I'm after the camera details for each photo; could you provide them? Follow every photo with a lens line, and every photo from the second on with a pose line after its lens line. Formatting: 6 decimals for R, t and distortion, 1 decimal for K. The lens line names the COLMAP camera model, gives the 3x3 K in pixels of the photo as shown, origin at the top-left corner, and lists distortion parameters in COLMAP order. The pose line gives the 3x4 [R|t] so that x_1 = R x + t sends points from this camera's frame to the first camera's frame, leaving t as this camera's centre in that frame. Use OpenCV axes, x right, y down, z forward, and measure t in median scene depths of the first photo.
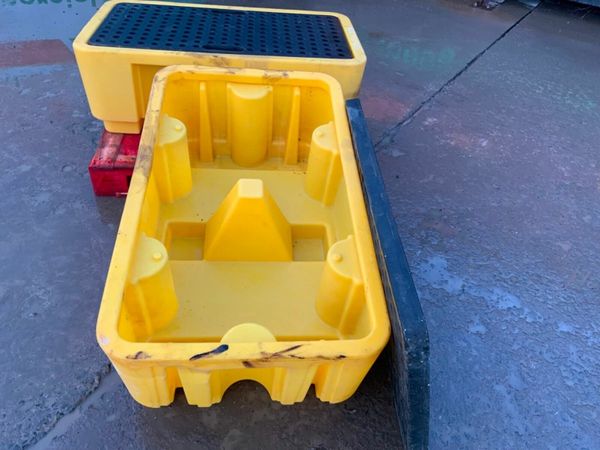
lens RADIAL K [[496.2, 0, 302.6], [0, 496.2, 230.0], [0, 0, 1]] dist [0.044532, -0.084047]
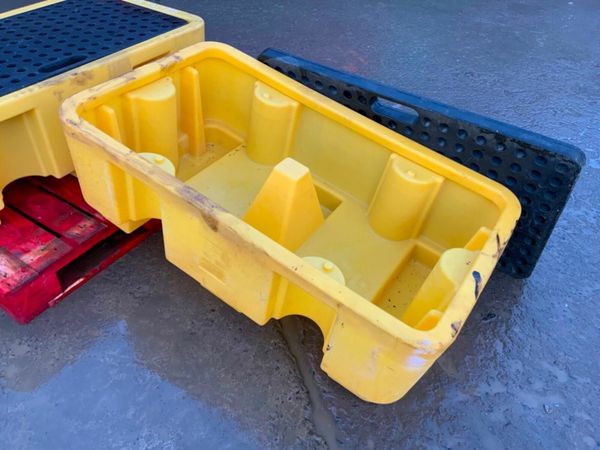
lens RADIAL K [[496.2, 0, 299.3], [0, 496.2, 228.8], [0, 0, 1]] dist [0.044532, -0.084047]
pose [[0.618442, -0.557682, 0.553643, -0.489537], [0.512467, 0.820324, 0.253862, -0.159976], [-0.595741, 0.126725, 0.793116, 0.199345]]
